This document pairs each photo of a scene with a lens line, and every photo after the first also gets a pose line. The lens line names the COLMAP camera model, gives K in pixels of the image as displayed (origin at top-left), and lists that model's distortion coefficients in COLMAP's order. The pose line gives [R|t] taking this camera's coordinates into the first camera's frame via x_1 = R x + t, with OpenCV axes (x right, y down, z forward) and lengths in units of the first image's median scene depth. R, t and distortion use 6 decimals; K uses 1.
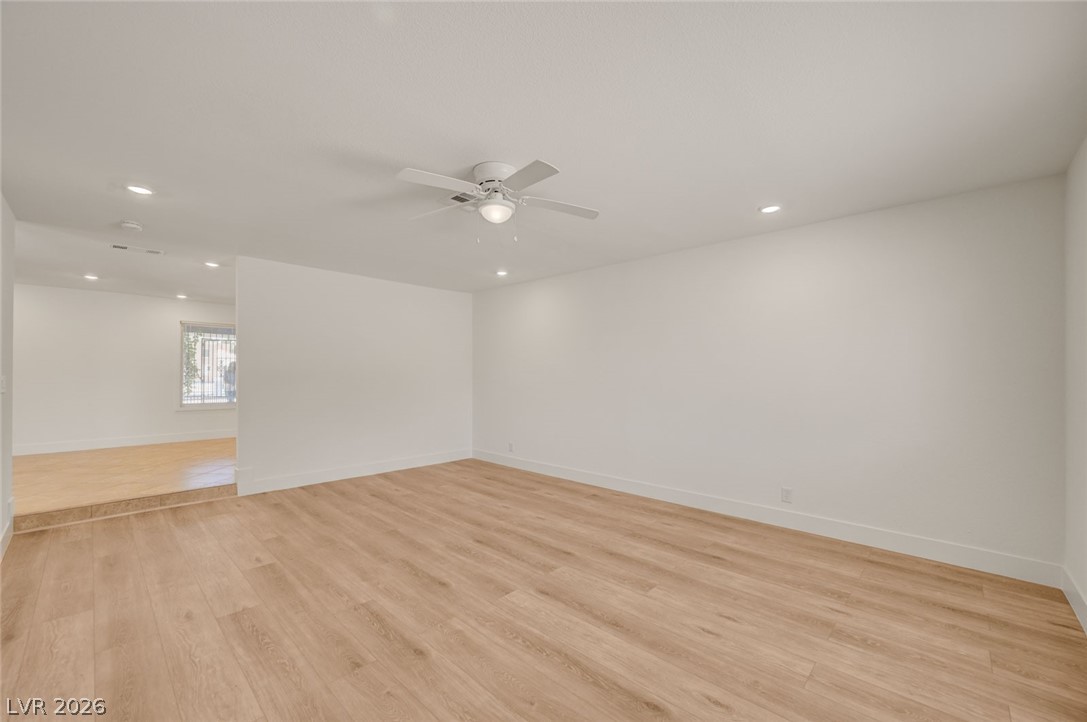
lens RADIAL K [[431.6, 0, 559.9], [0, 431.6, 370.7], [0, 0, 1]] dist [0.000836, 0.000408]
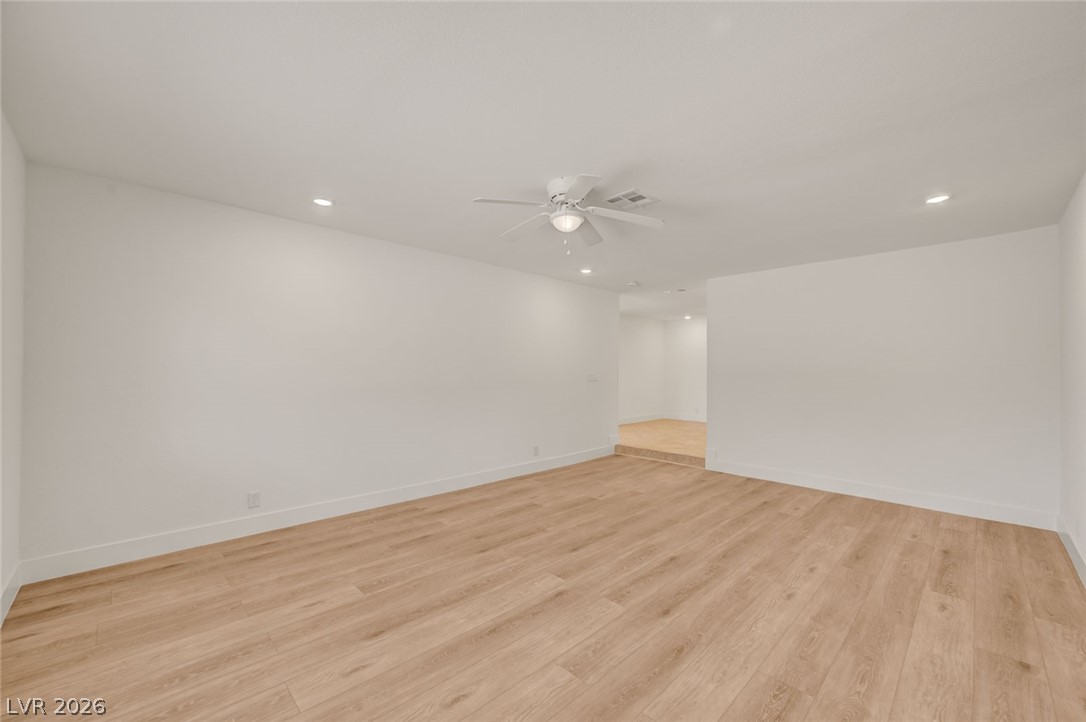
lens RADIAL K [[431.2, 0, 536.4], [0, 431.2, 366.0], [0, 0, 1]] dist [0.000836, 0.000408]
pose [[-0.062025, -0.015204, -0.997959, 0.803271], [0.003095, 0.999876, -0.015425, 0.009794], [0.998070, -0.004045, -0.061970, 0.852773]]
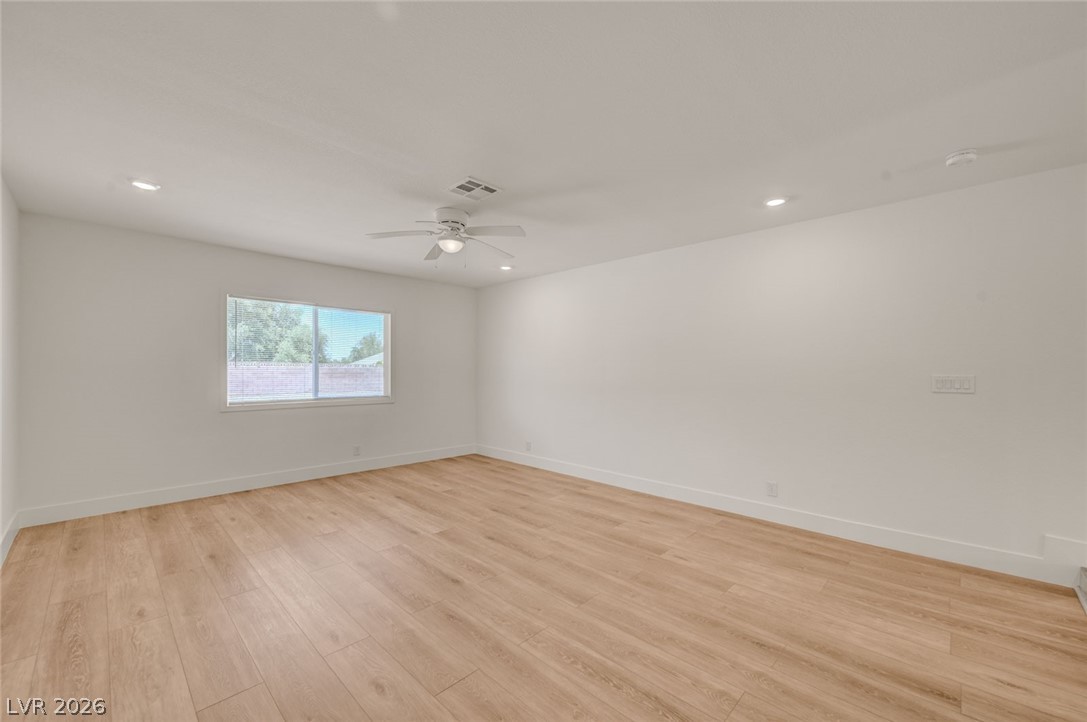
lens RADIAL K [[431.6, 0, 553.0], [0, 431.6, 379.2], [0, 0, 1]] dist [0.000836, 0.000408]
pose [[-0.999690, -0.008907, 0.023242, -0.417368], [-0.008656, 0.999903, 0.010907, 0.020062], [-0.023337, 0.010703, -0.999670, 1.956971]]
